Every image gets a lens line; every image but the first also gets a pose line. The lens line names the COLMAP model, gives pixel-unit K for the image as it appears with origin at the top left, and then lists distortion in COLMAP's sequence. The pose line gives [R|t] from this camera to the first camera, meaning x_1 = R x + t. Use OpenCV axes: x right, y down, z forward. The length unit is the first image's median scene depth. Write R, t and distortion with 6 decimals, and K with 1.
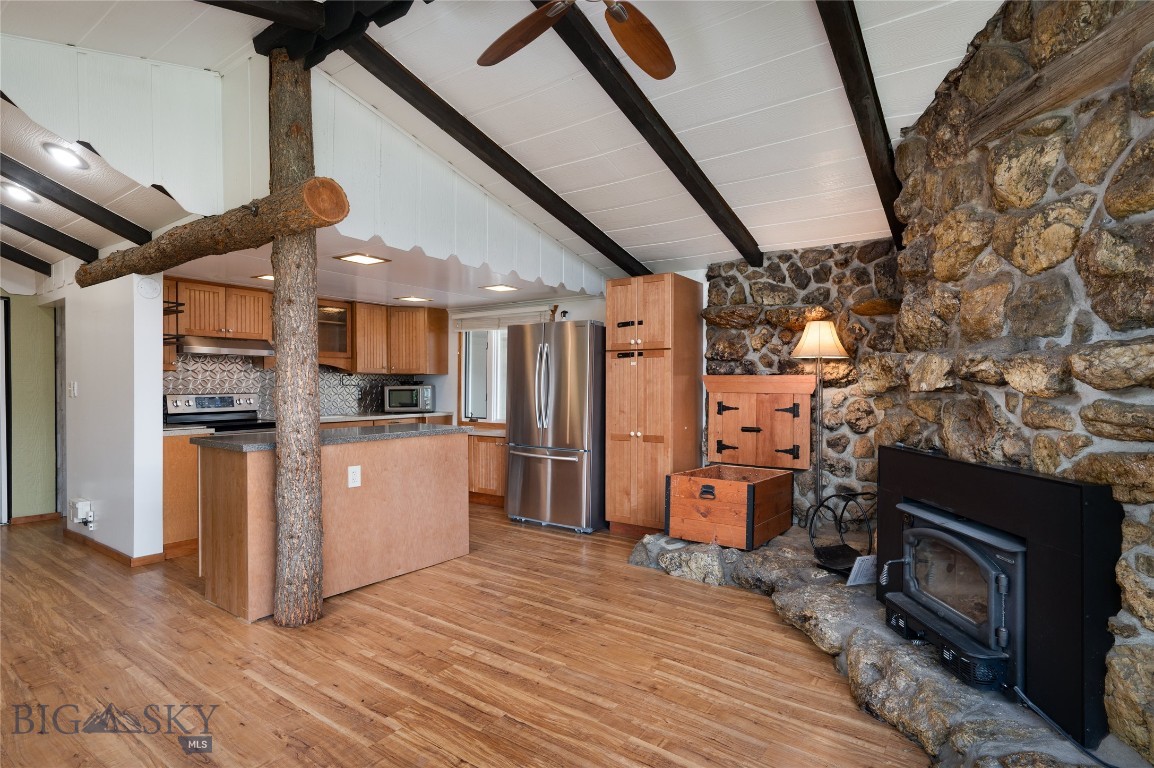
lens RADIAL K [[582.9, 0, 572.8], [0, 582.9, 392.1], [0, 0, 1]] dist [0.003636, -0.000285]
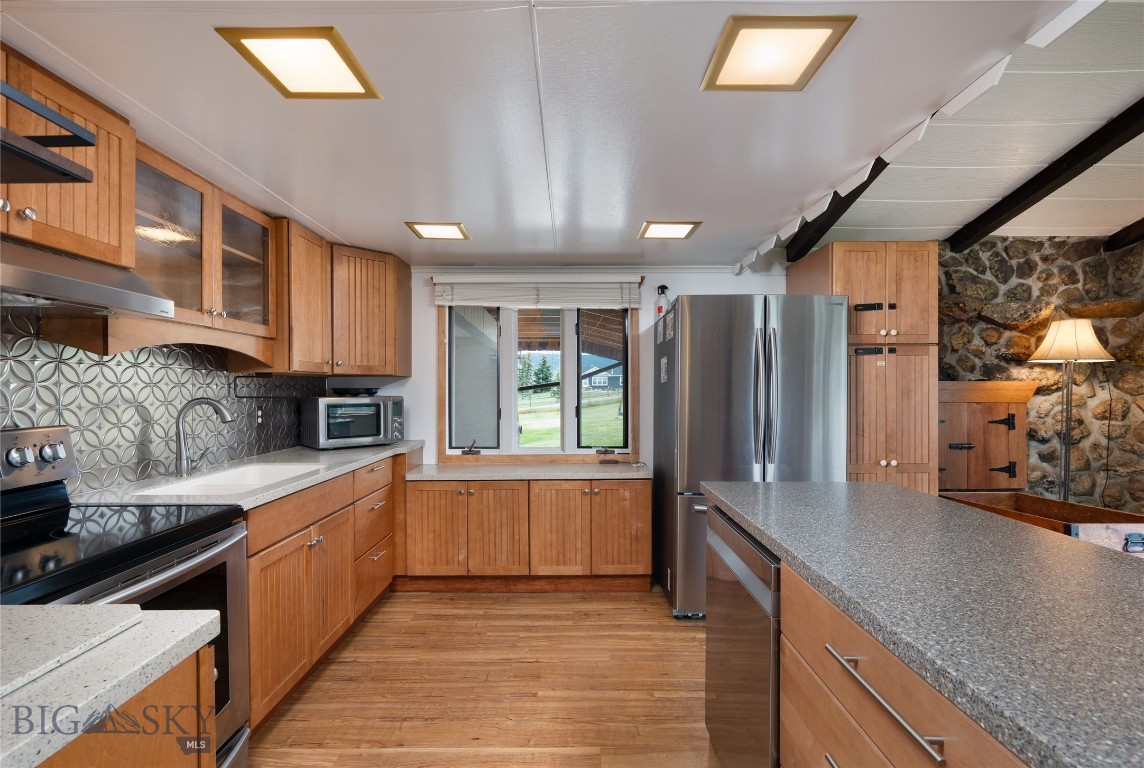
lens RADIAL K [[518.5, 0, 565.6], [0, 518.5, 396.1], [0, 0, 1]] dist [-0.001063, 0.000835]
pose [[0.817969, -0.011112, 0.575155, -0.599066], [0.010217, 0.999936, 0.004788, -0.017224], [-0.575172, 0.001960, 0.818030, 0.741436]]
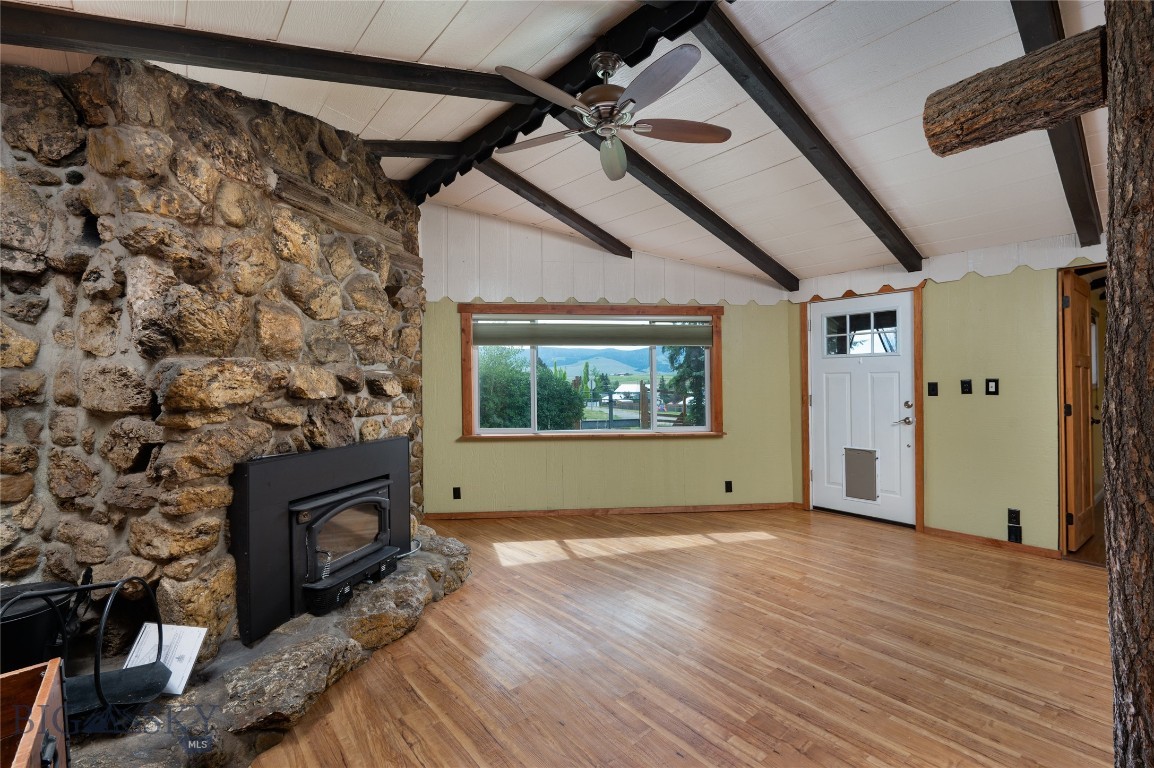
lens RADIAL K [[491.6, 0, 581.0], [0, 491.6, 381.2], [0, 0, 1]] dist [-0.002011, -0.000163]
pose [[-0.970690, 0.004285, 0.240296, -0.080498], [0.005645, 0.999972, 0.004972, -0.020189], [-0.240268, 0.006183, -0.970687, 0.976618]]
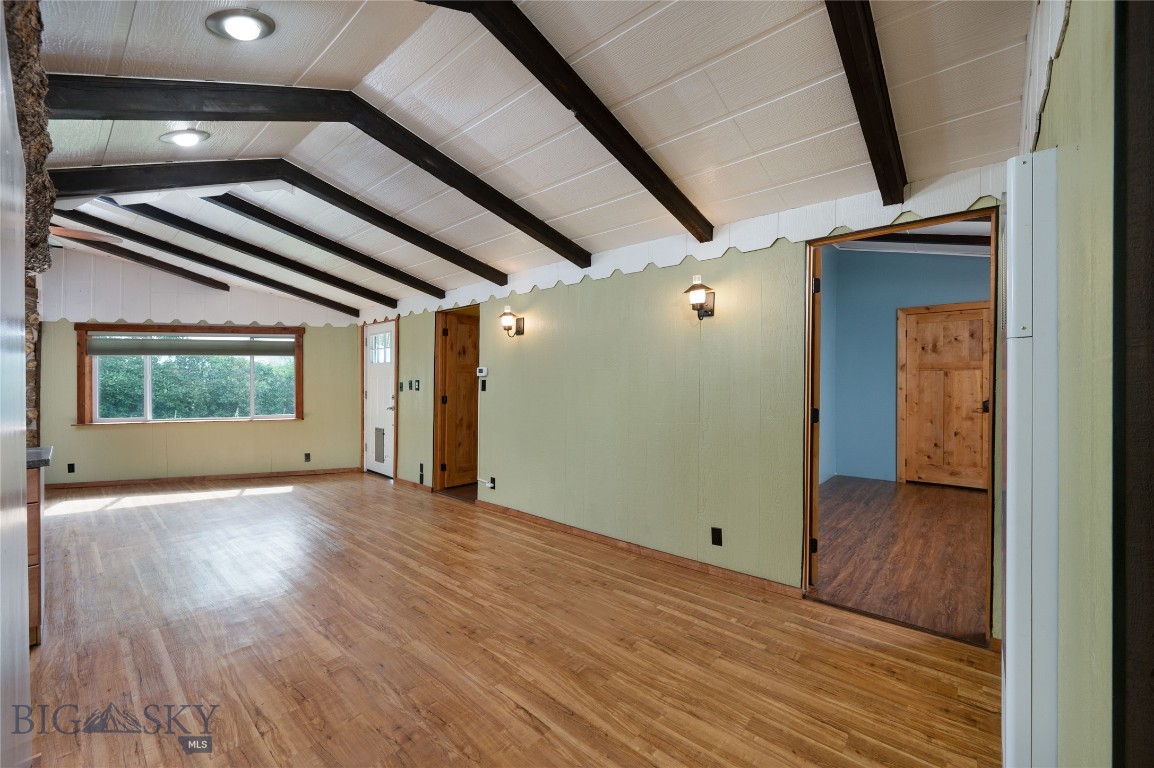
lens RADIAL K [[463.0, 0, 571.2], [0, 463.0, 384.6], [0, 0, 1]] dist [0.002463, -0.000043]
pose [[-0.994424, 0.007062, 0.105217, -1.078504], [0.009280, 0.999745, 0.020604, -0.025372], [-0.105045, 0.021465, -0.994236, 1.164880]]
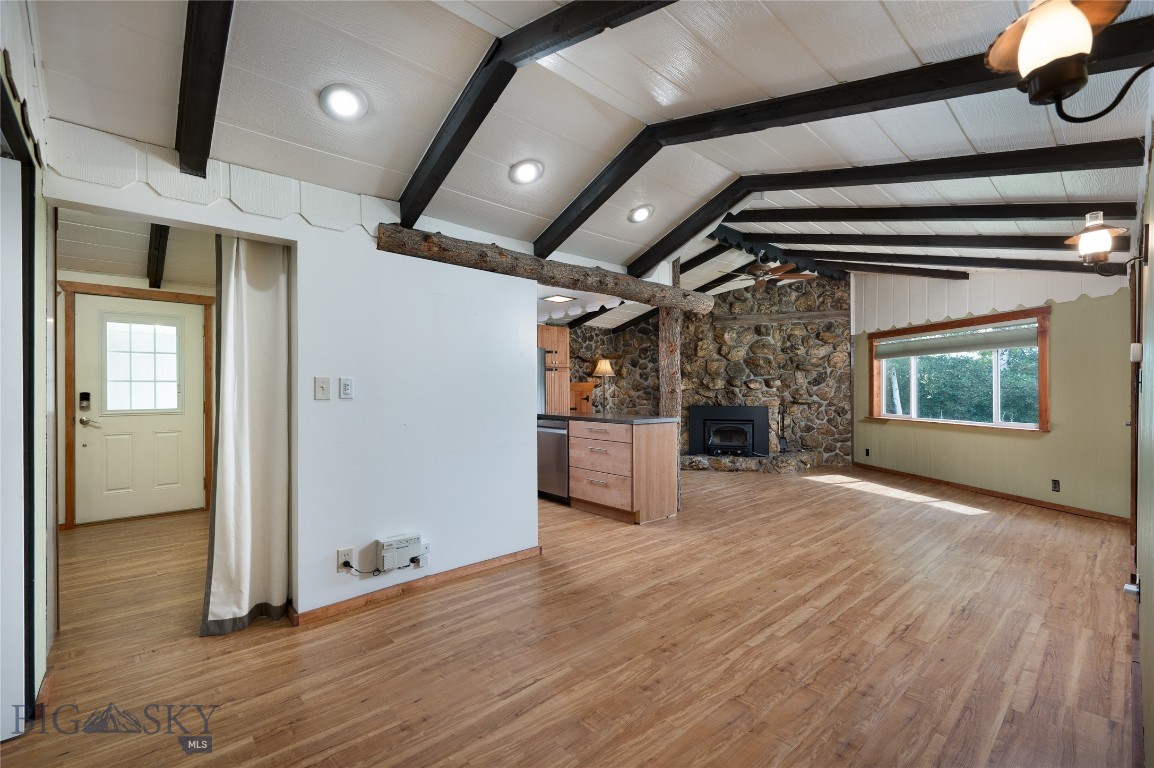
lens RADIAL K [[491.6, 0, 572.5], [0, 491.6, 386.4], [0, 0, 1]] dist [-0.002011, -0.000163]
pose [[0.216672, 0.005055, 0.976231, -1.417356], [0.009647, 0.999927, -0.007319, -0.001655], [-0.976197, 0.011003, 0.216607, 0.646545]]
